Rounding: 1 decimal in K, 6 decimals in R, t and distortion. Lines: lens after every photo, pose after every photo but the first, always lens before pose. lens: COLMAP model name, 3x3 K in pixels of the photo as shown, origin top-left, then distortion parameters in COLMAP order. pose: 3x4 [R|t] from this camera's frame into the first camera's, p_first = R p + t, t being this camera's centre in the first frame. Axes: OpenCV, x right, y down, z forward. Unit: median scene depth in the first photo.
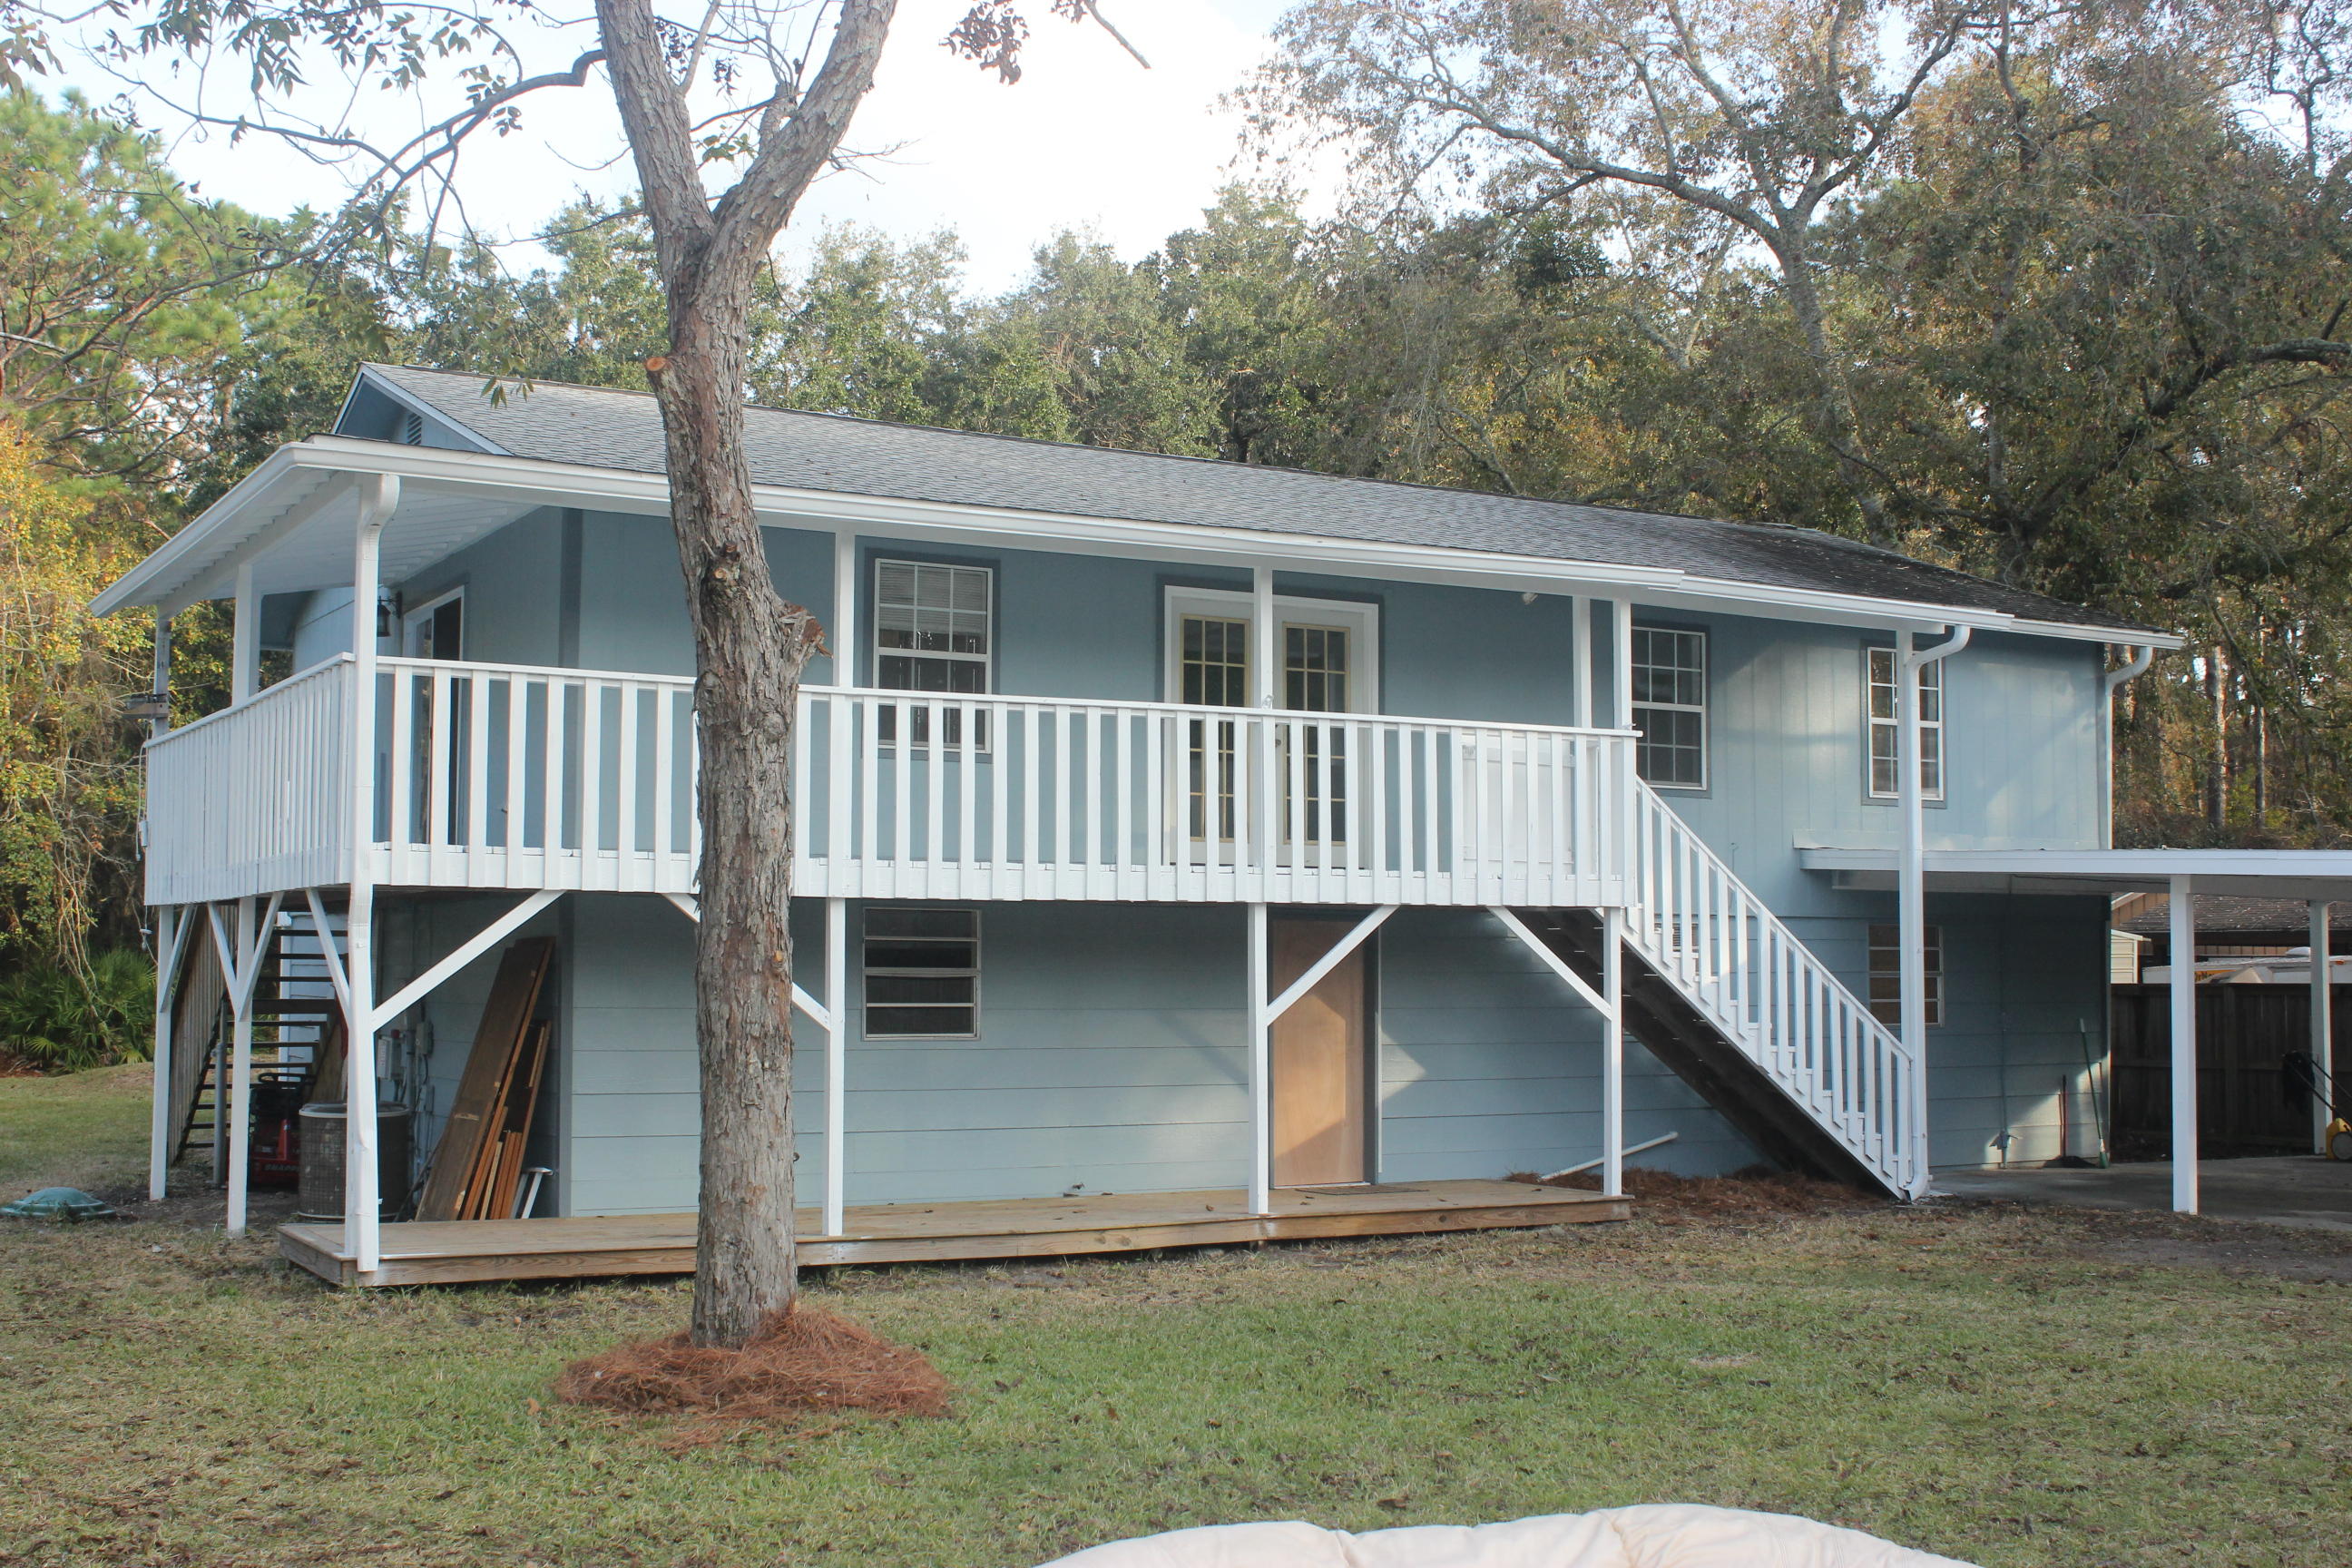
lens RADIAL K [[2671.5, 0, 1184.9], [0, 2671.5, 785.3], [0, 0, 1]] dist [-0.104916, 0.000000]
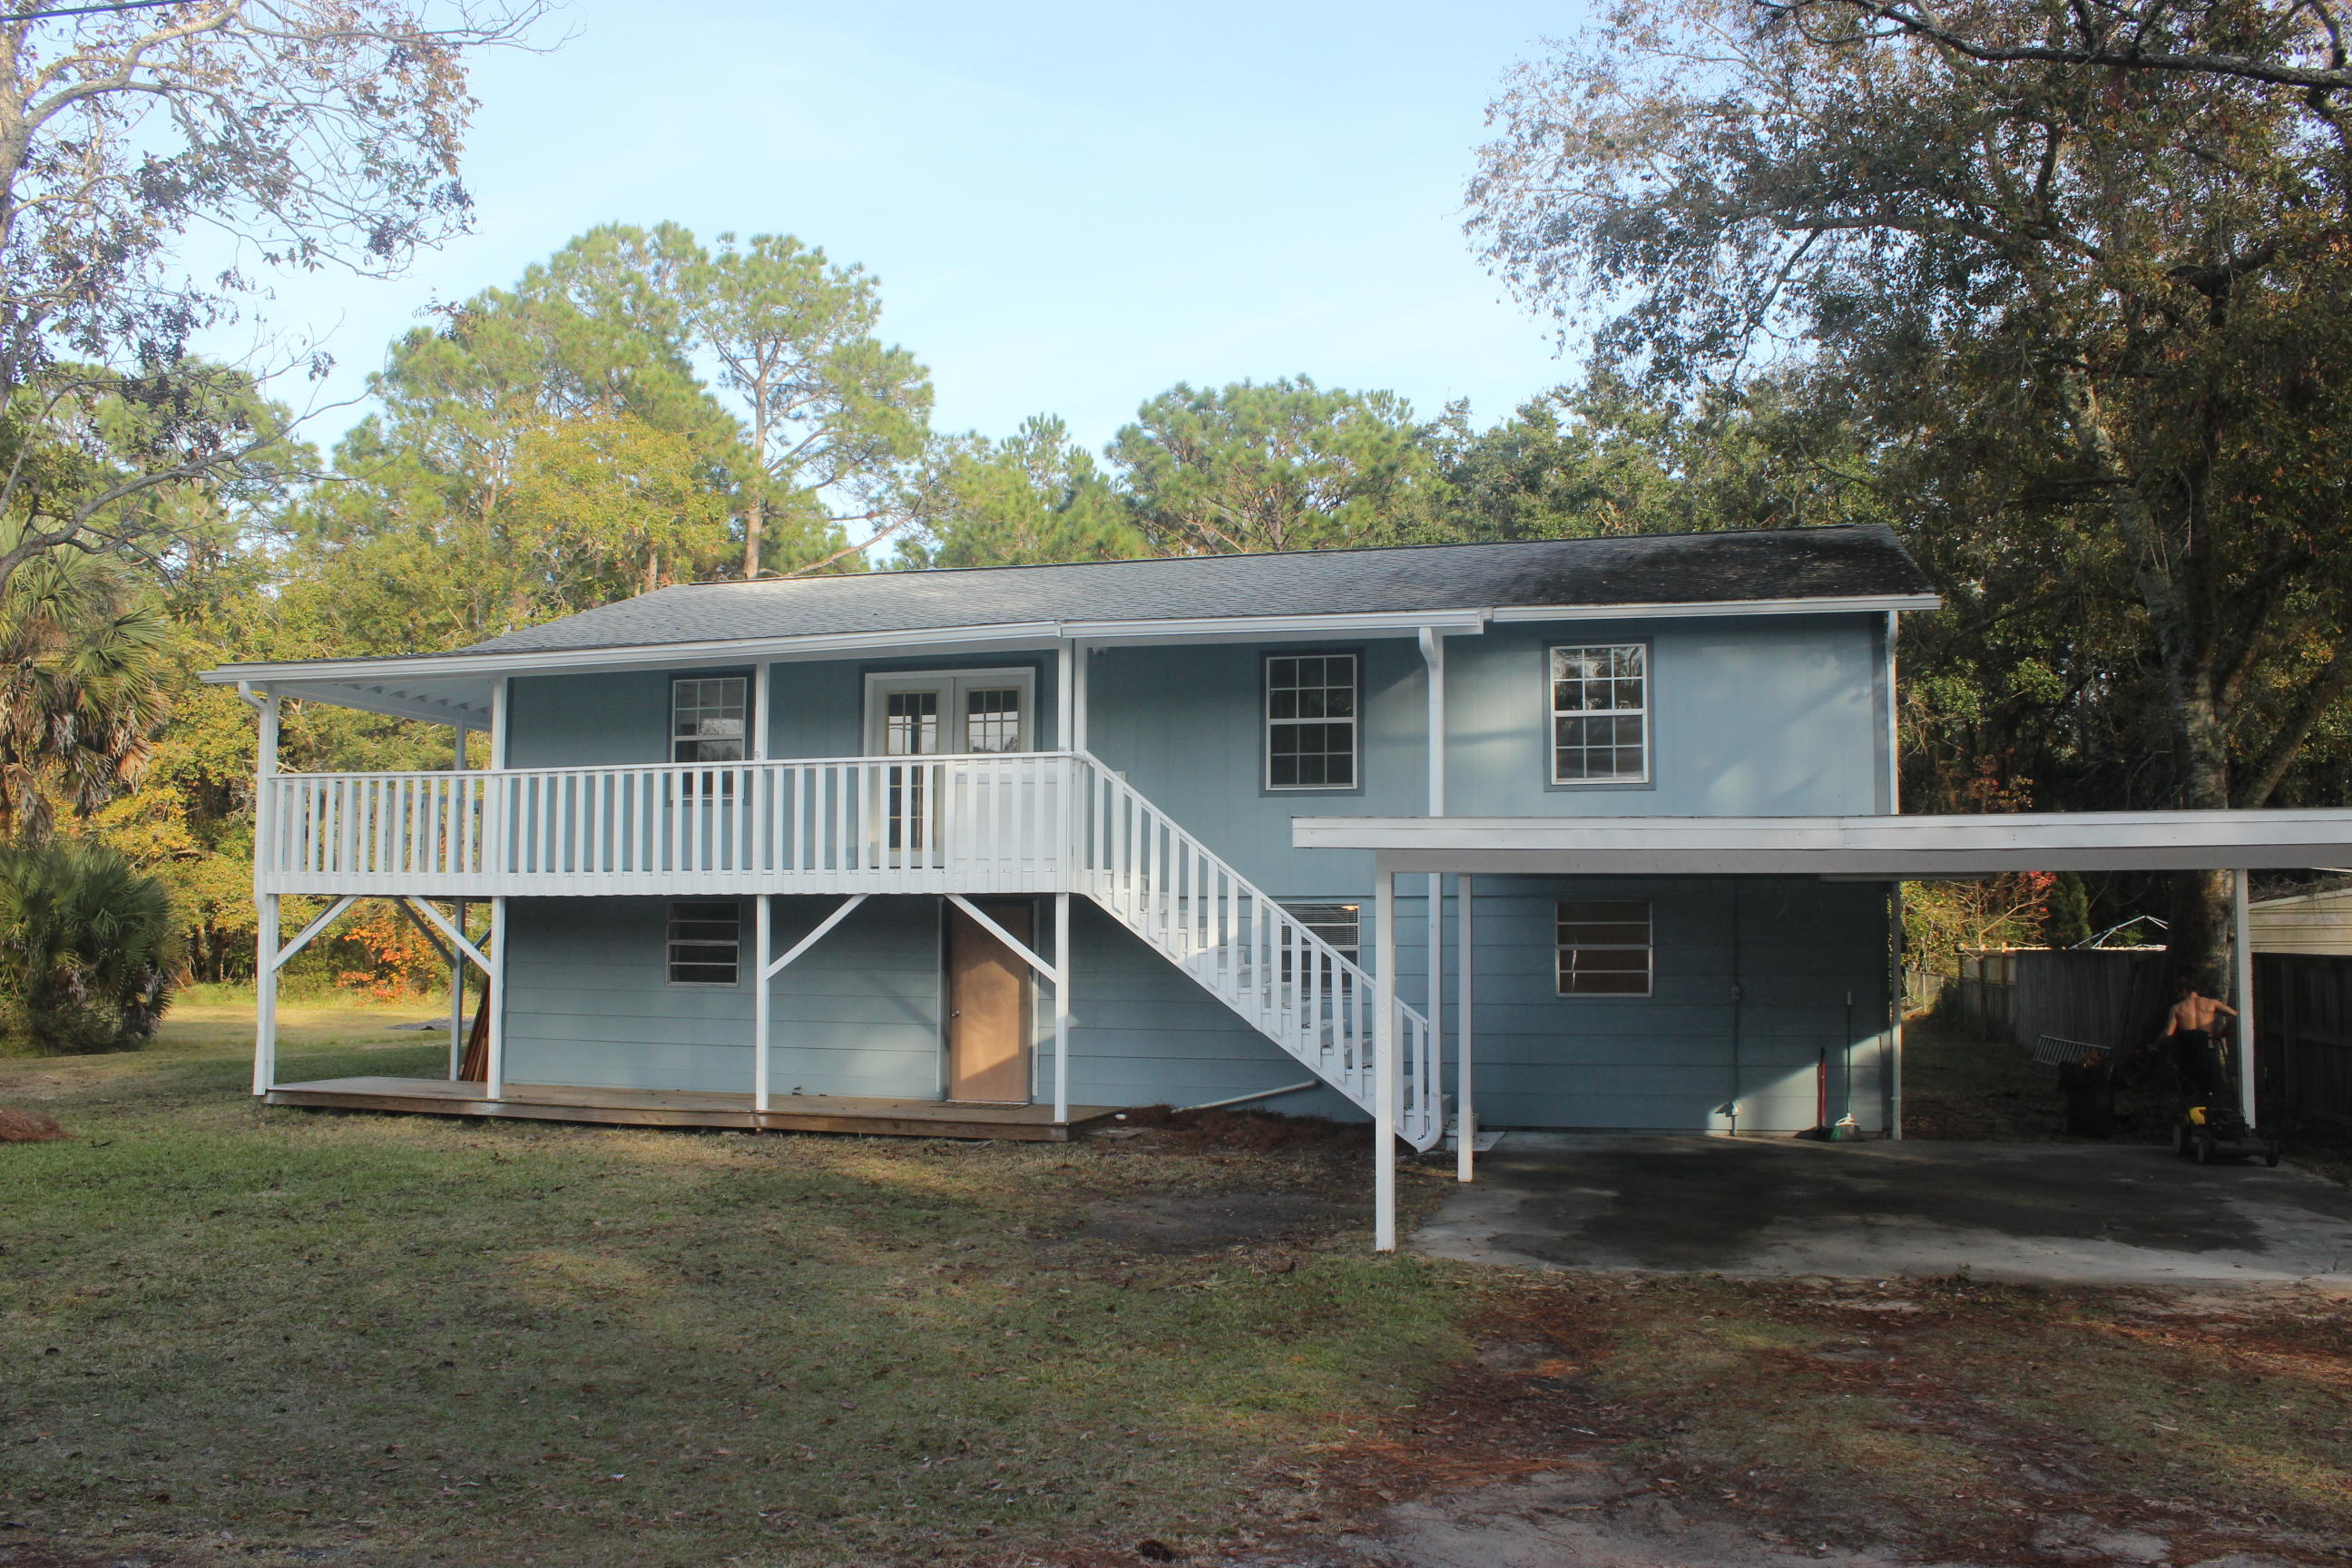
lens RADIAL K [[1917.5, 0, 1173.9], [0, 1917.5, 805.1], [0, 0, 1]] dist [-0.133155, 0.058709]
pose [[0.694910, -0.052555, -0.717174, 0.856979], [0.048366, 0.998483, -0.026305, 0.031249], [0.717469, -0.016408, 0.696397, 0.409965]]
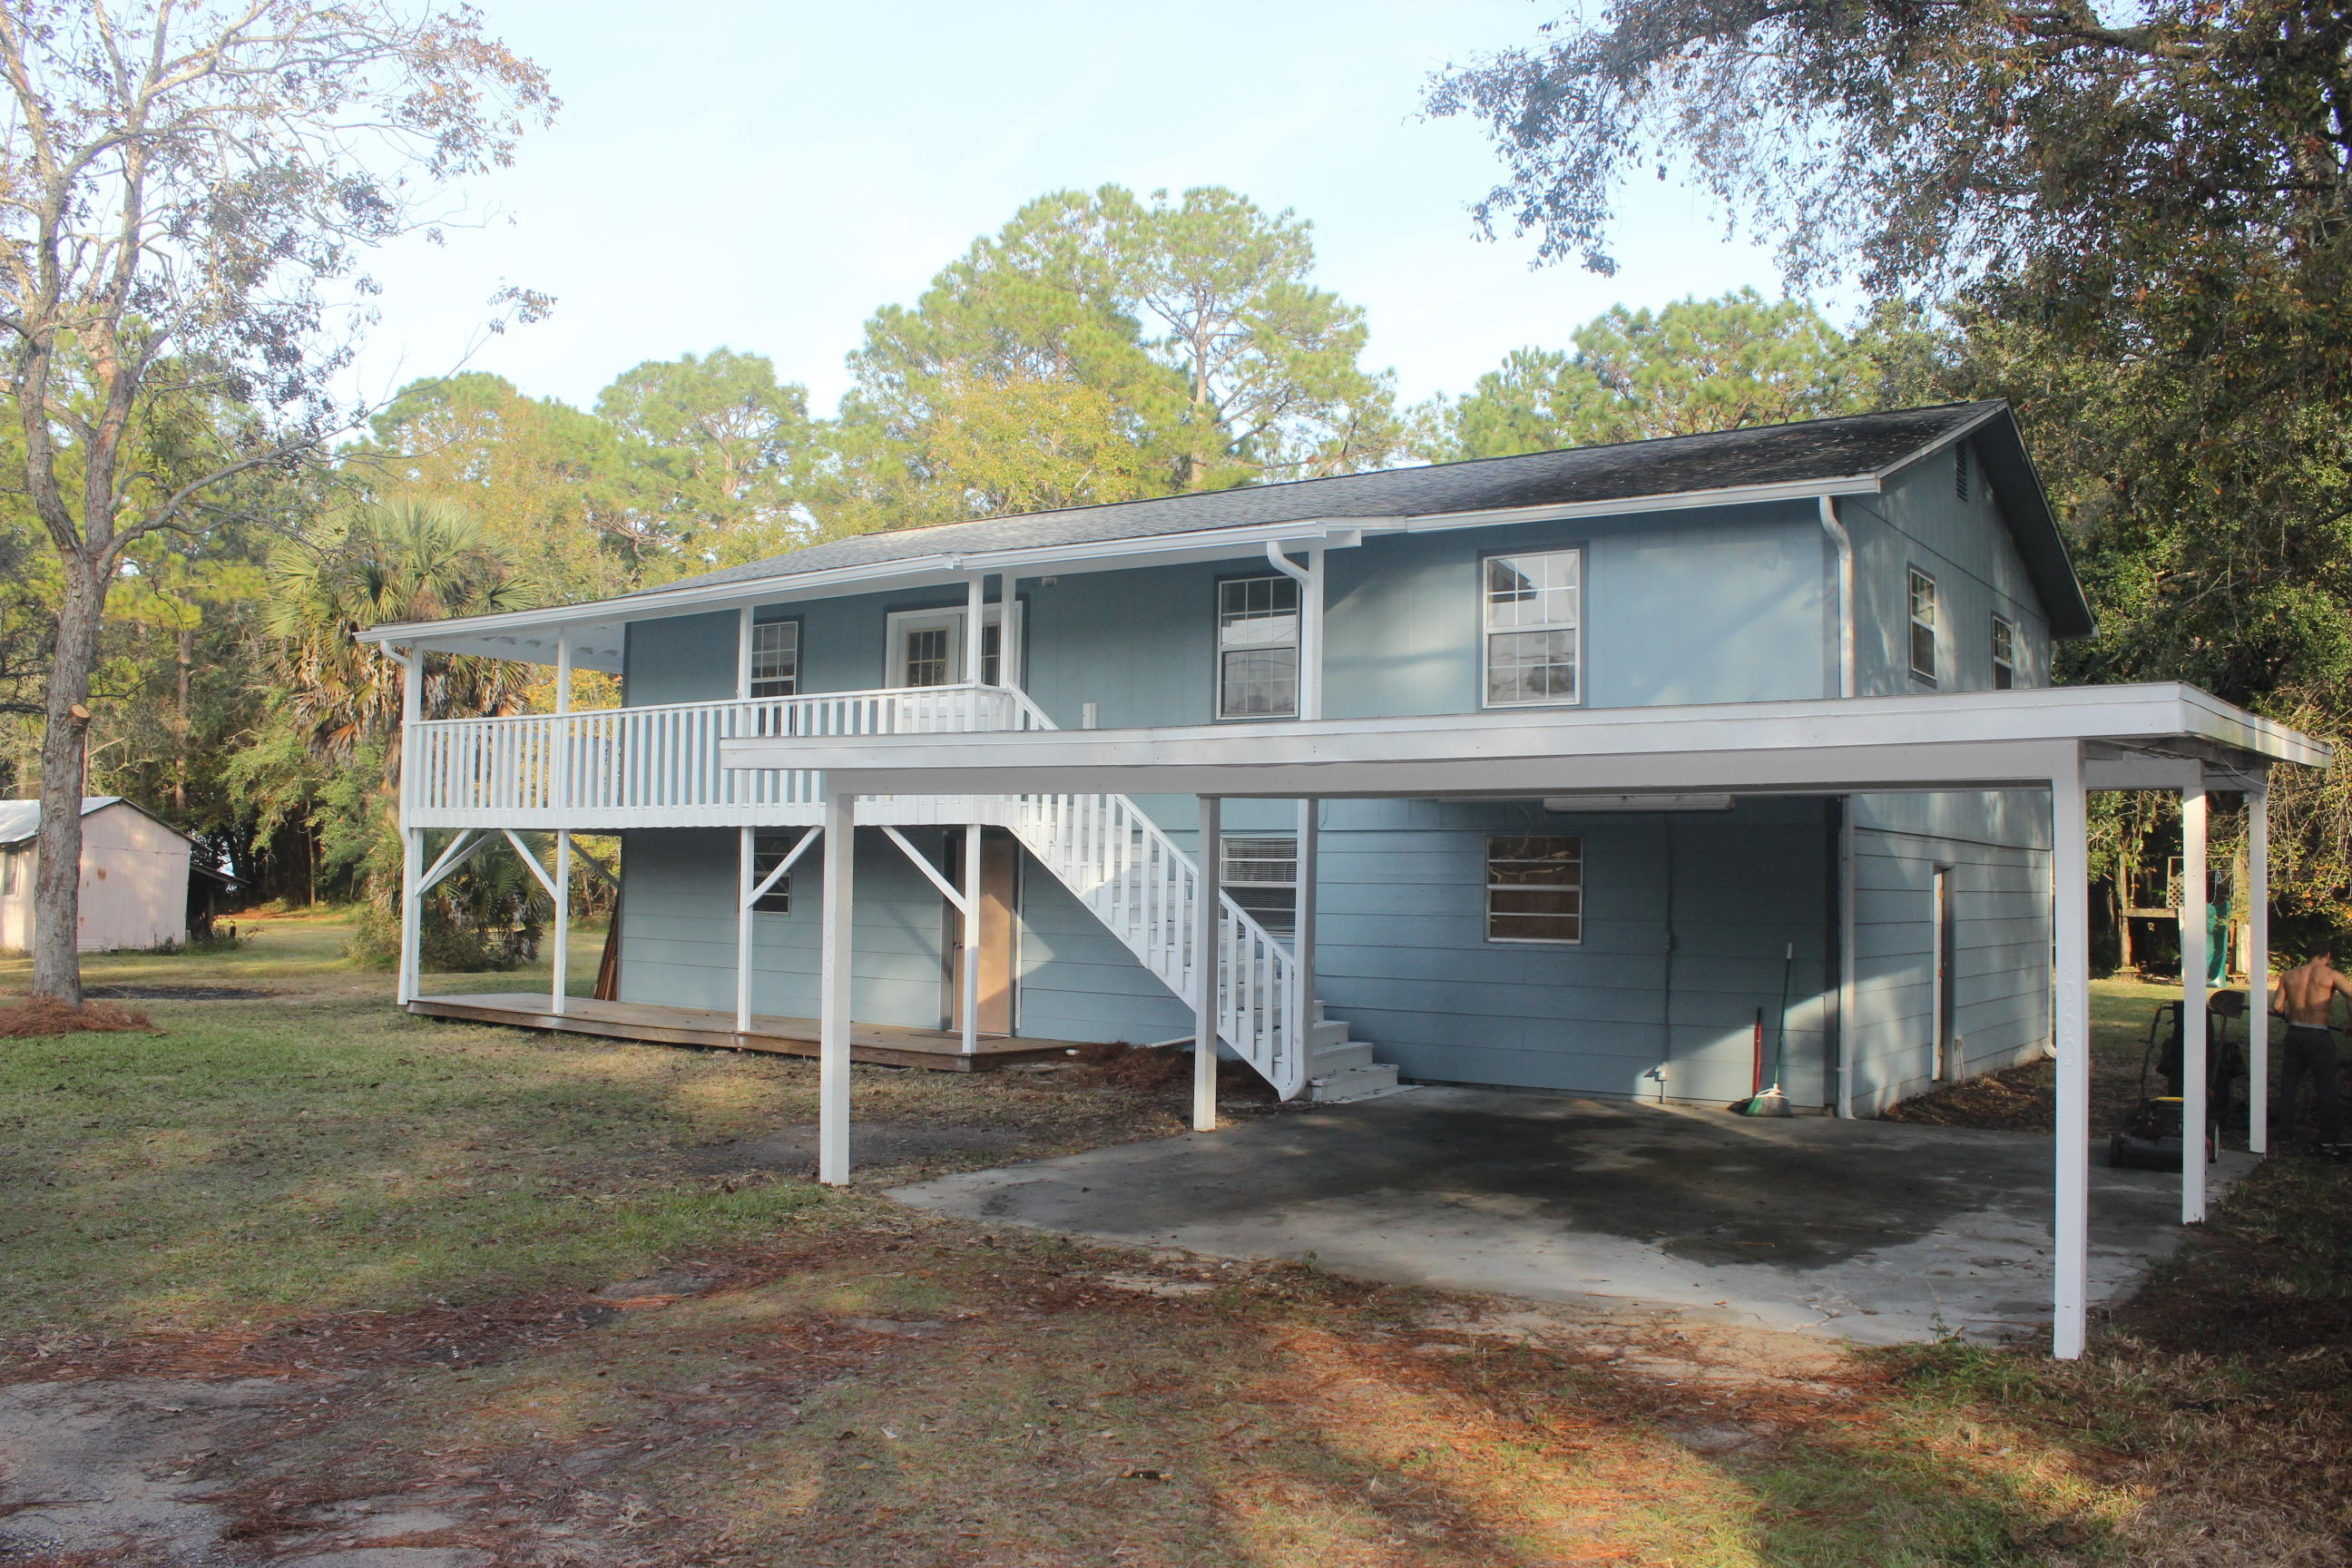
lens RADIAL K [[1917.5, 0, 1187.4], [0, 1917.5, 824.7], [0, 0, 1]] dist [-0.133155, 0.058709]
pose [[0.415908, -0.024501, -0.909077, 1.036503], [0.045661, 0.998939, -0.006033, 0.056585], [0.908260, -0.039000, 0.416585, 0.719668]]
